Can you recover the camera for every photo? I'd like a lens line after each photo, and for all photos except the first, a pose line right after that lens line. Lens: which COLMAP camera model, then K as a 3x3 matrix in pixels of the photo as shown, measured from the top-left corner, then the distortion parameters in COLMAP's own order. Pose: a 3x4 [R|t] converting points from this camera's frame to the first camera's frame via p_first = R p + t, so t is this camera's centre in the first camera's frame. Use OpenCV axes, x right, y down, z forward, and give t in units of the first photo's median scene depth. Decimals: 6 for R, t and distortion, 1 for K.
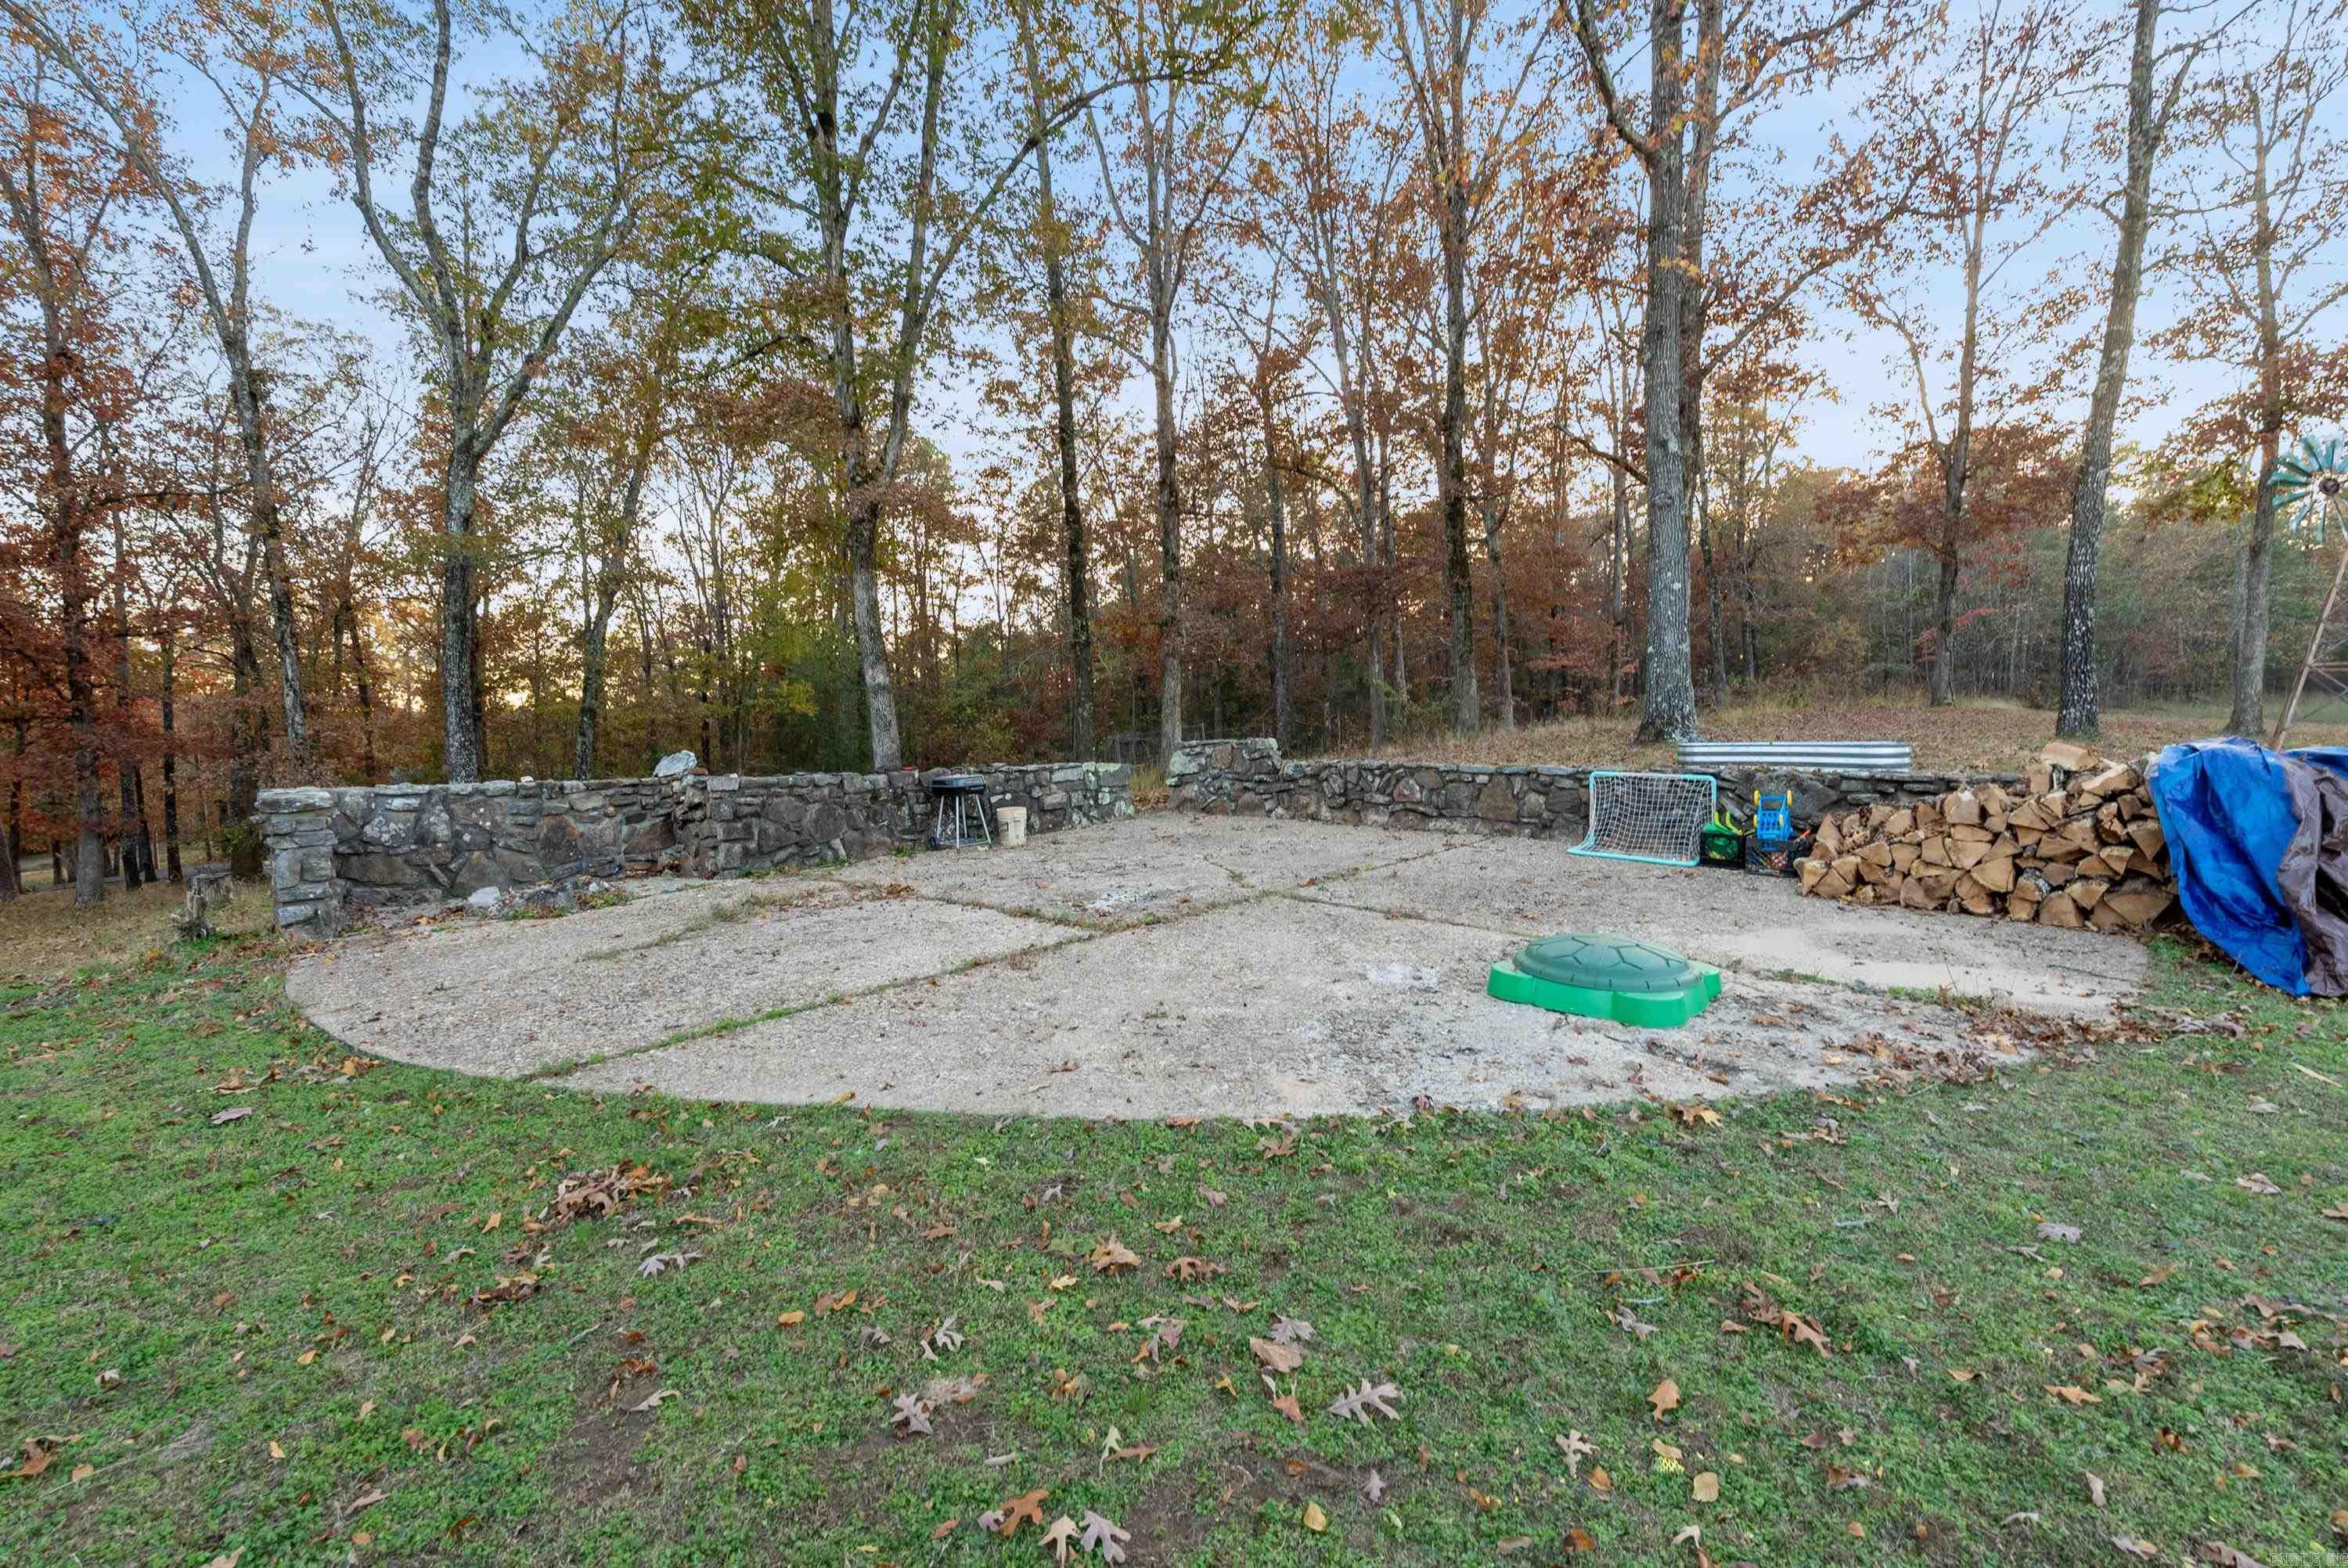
lens RADIAL K [[1048.1, 0, 1168.0], [0, 1048.1, 734.1], [0, 0, 1]] dist [-0.004329, 0.000119]
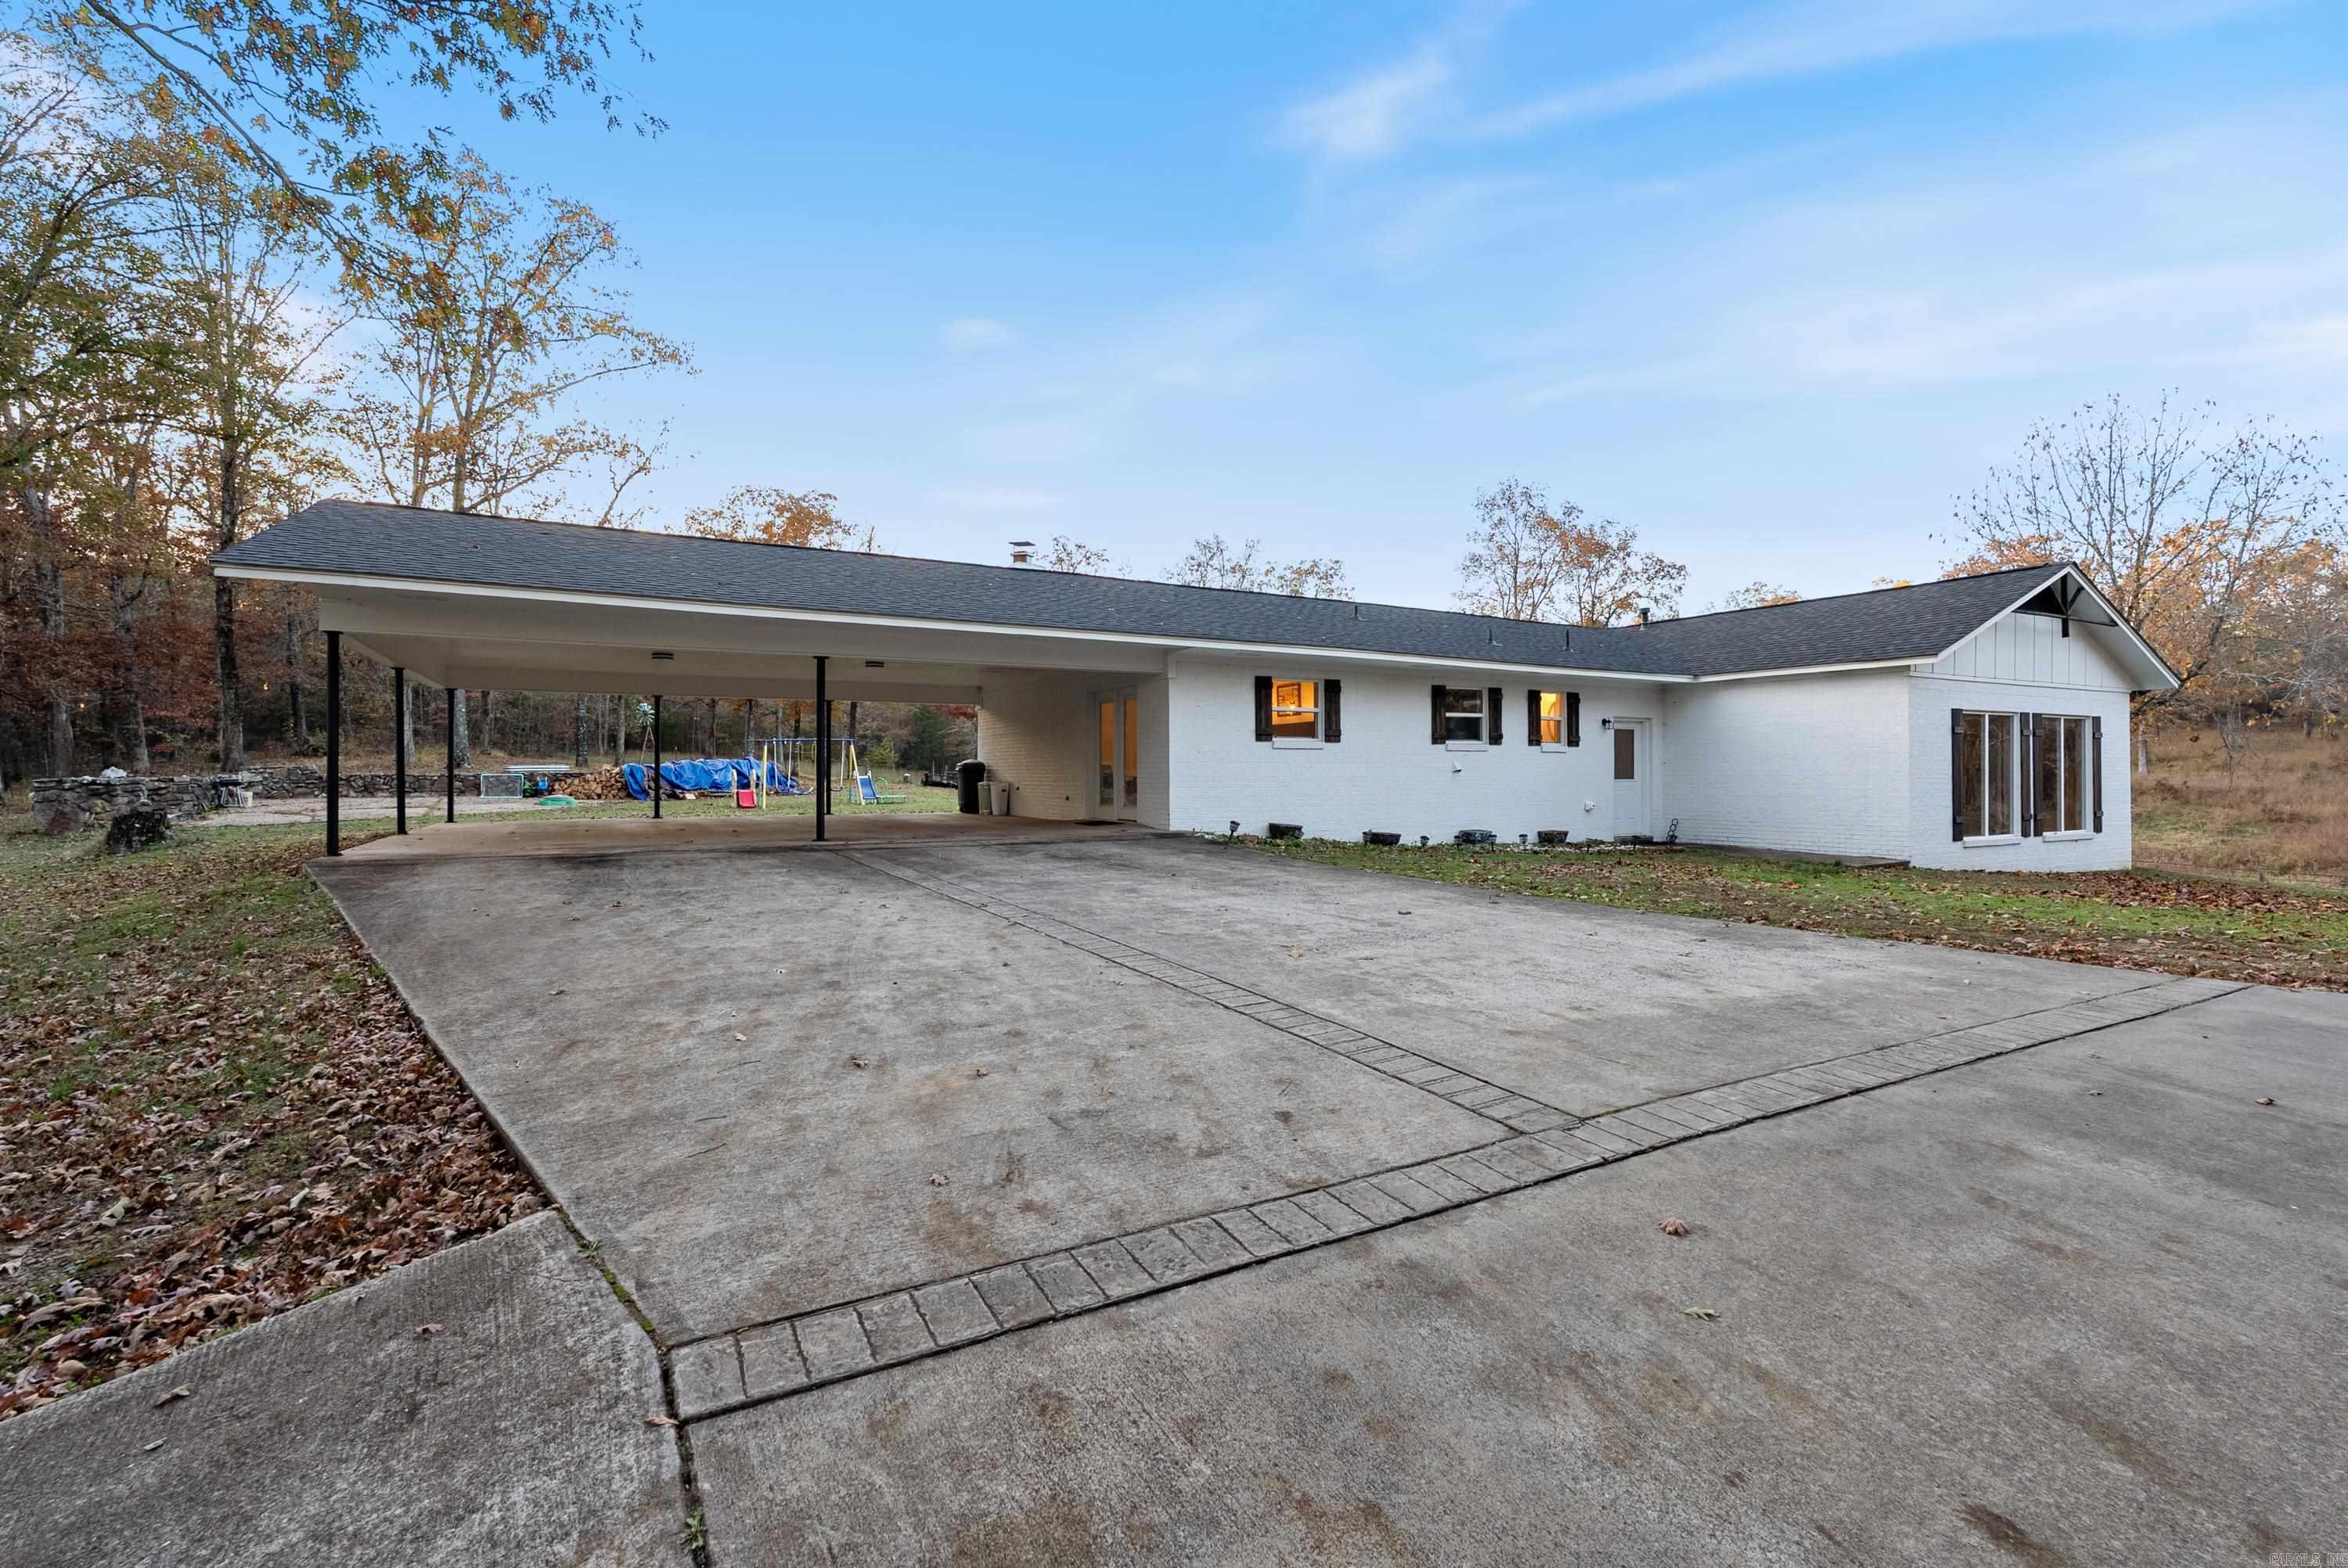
lens RADIAL K [[1033.8, 0, 1176.7], [0, 1033.8, 782.8], [0, 0, 1]] dist [-0.006679, 0.000682]
pose [[0.240107, -0.012363, 0.970668, -2.545726], [0.008554, 0.999907, 0.010619, 0.053425], [-0.970709, 0.005753, 0.240191, -2.191949]]
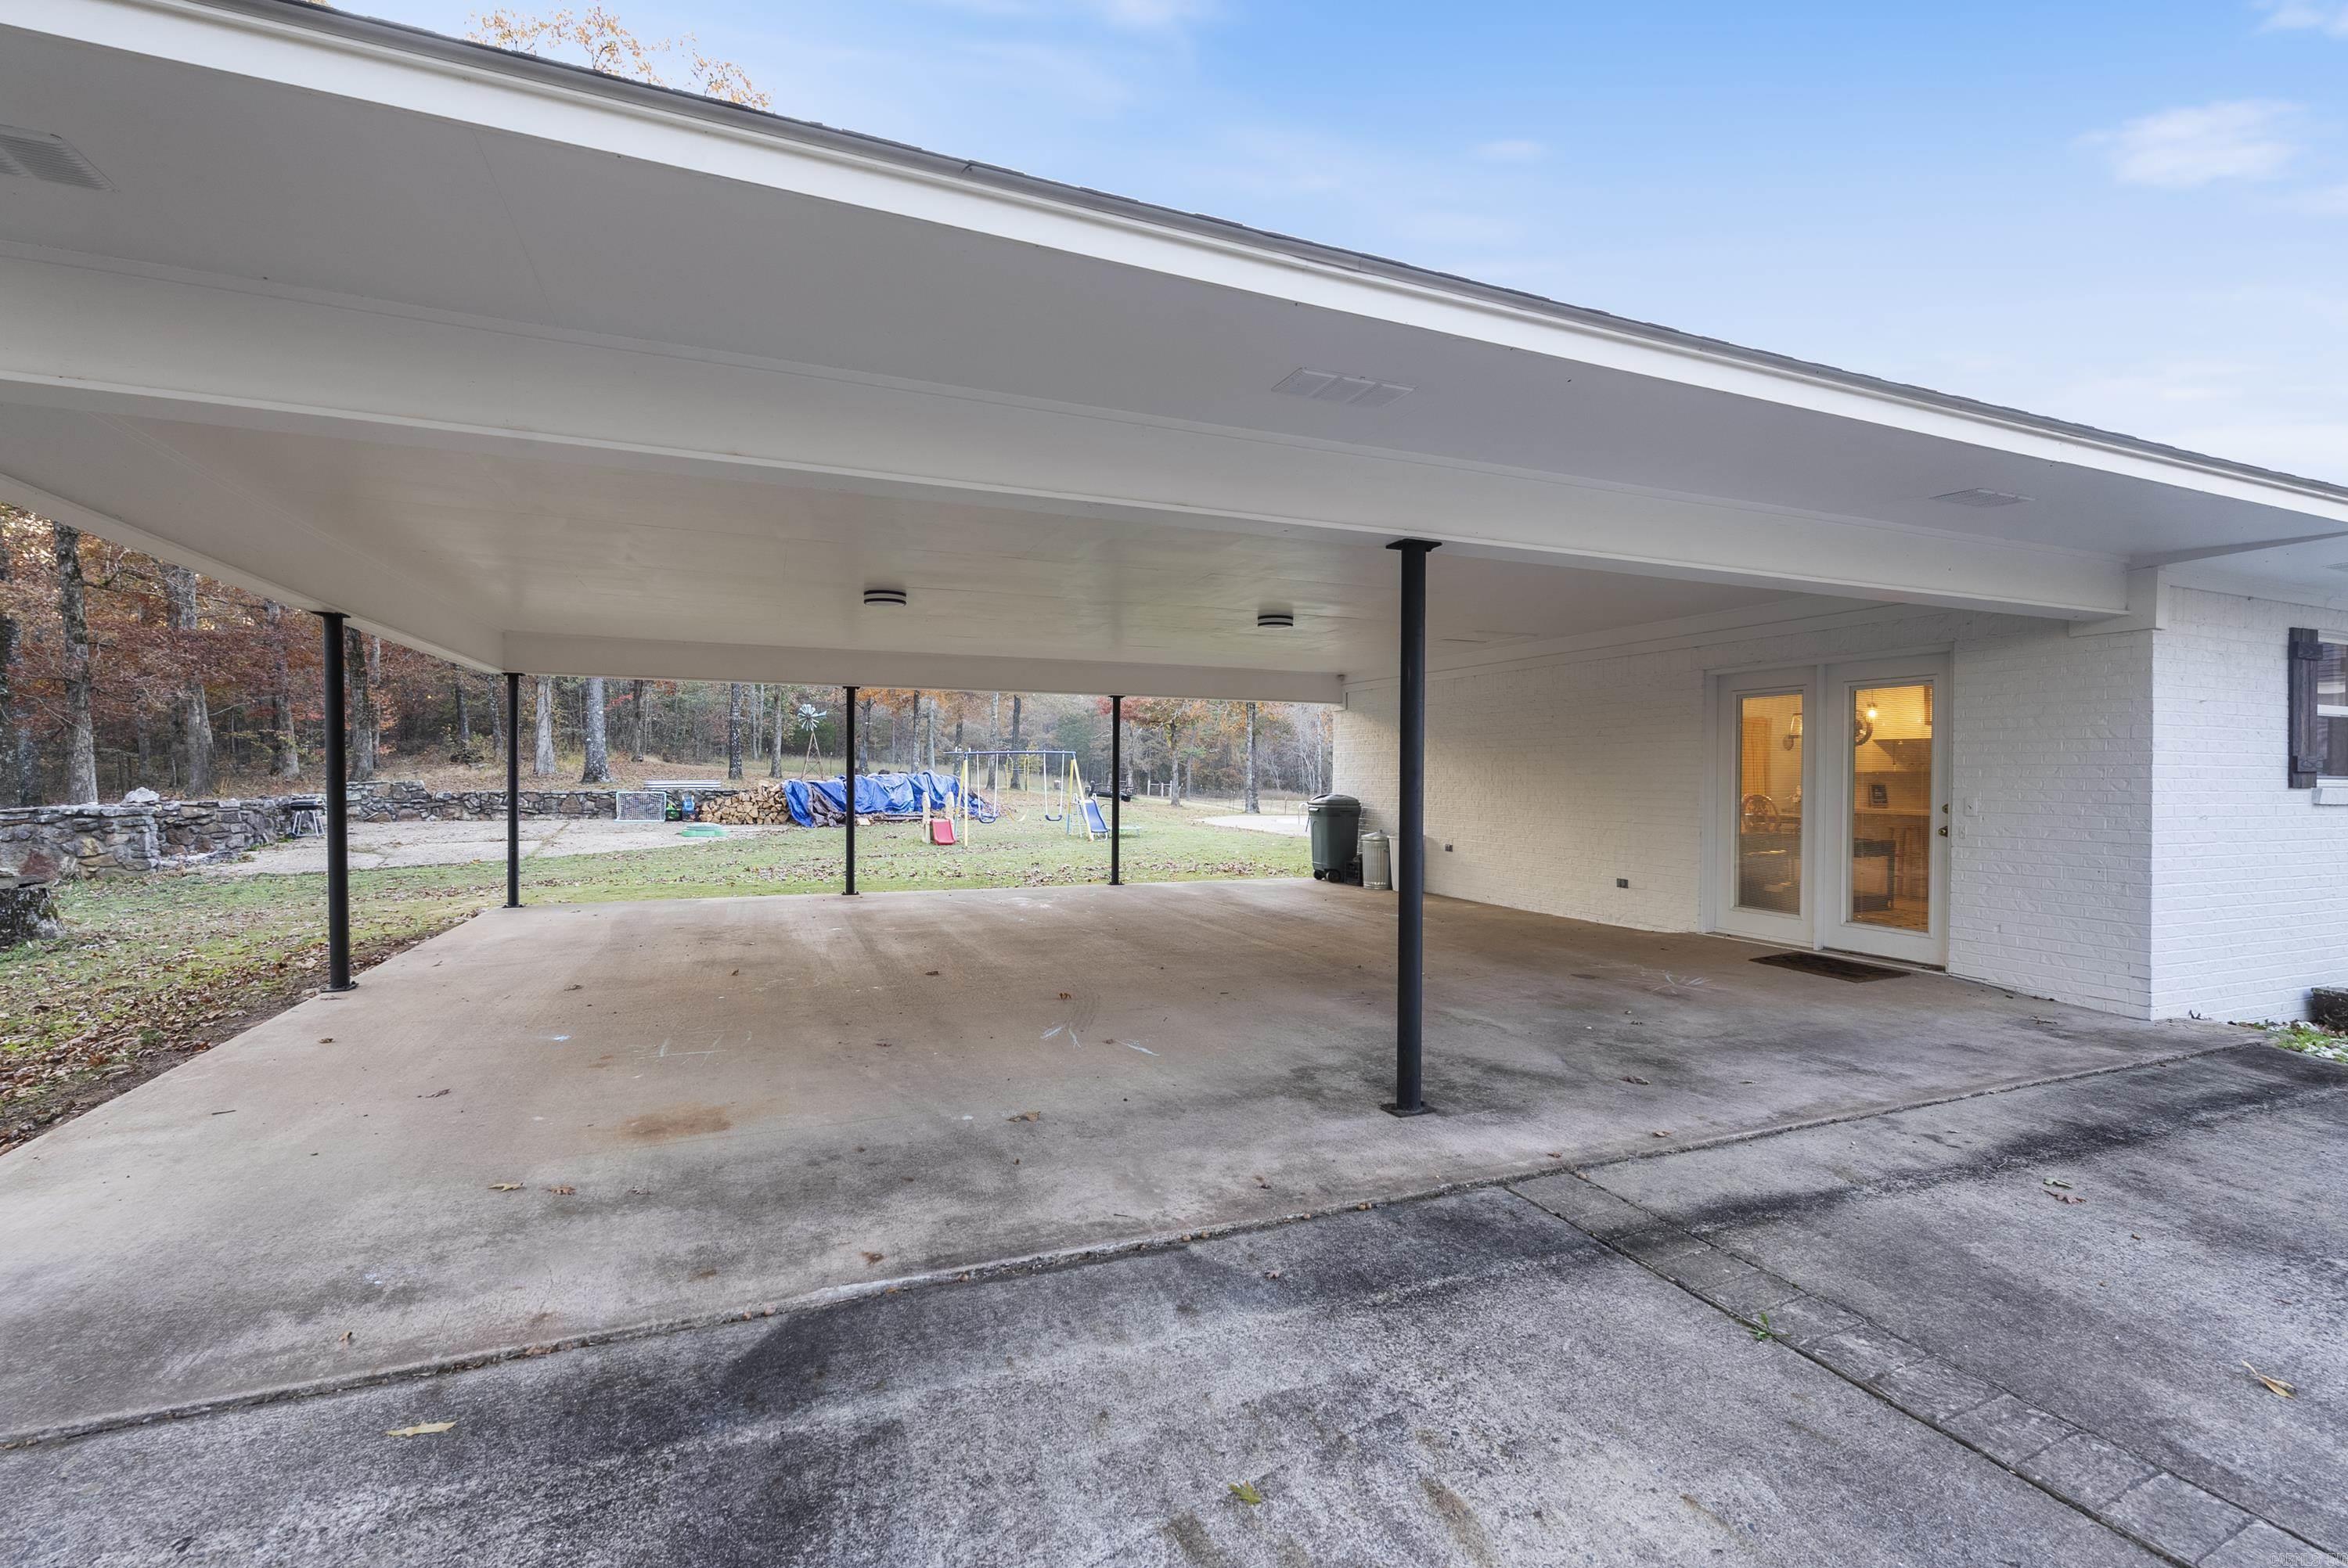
lens RADIAL K [[1030.5, 0, 1175.9], [0, 1030.5, 770.2], [0, 0, 1]] dist [-0.008271, -0.000196]
pose [[0.354309, 0.005344, 0.935113, -1.754137], [0.000414, 0.999983, -0.005872, -0.003943], [-0.935128, 0.002468, 0.354300, -1.438036]]
